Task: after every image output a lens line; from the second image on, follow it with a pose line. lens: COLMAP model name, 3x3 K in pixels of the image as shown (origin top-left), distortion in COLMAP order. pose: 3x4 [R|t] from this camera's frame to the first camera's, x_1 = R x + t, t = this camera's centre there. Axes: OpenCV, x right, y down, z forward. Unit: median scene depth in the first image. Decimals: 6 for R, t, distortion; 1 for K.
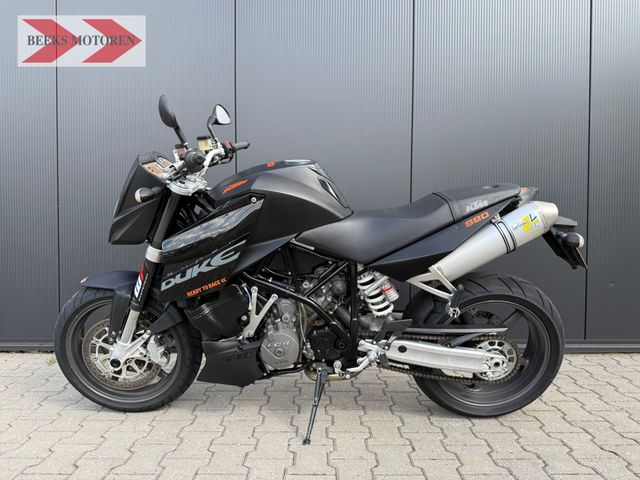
lens RADIAL K [[441.5, 0, 320.0], [0, 441.5, 240.0], [0, 0, 1]] dist [0.009471, 0.001356]
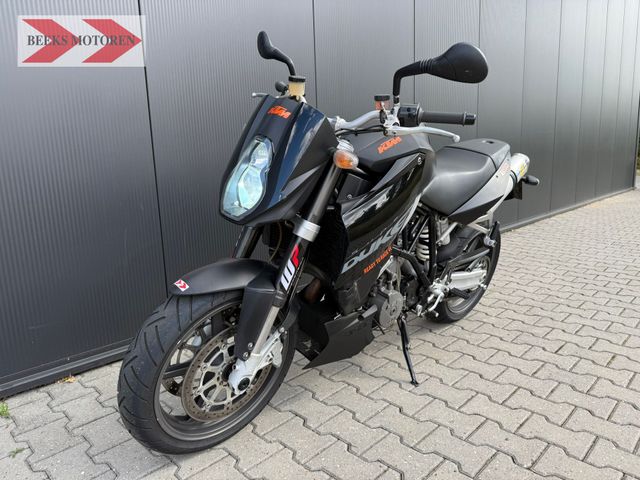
lens RADIAL K [[444.7, 0, 320.0], [0, 444.7, 240.0], [0, 0, 1]] dist [0.091168, -0.000950]
pose [[0.705442, -0.155170, 0.691573, -0.905699], [0.056455, 0.984942, 0.163406, -0.083267], [-0.706515, -0.076231, 0.703580, 0.413379]]
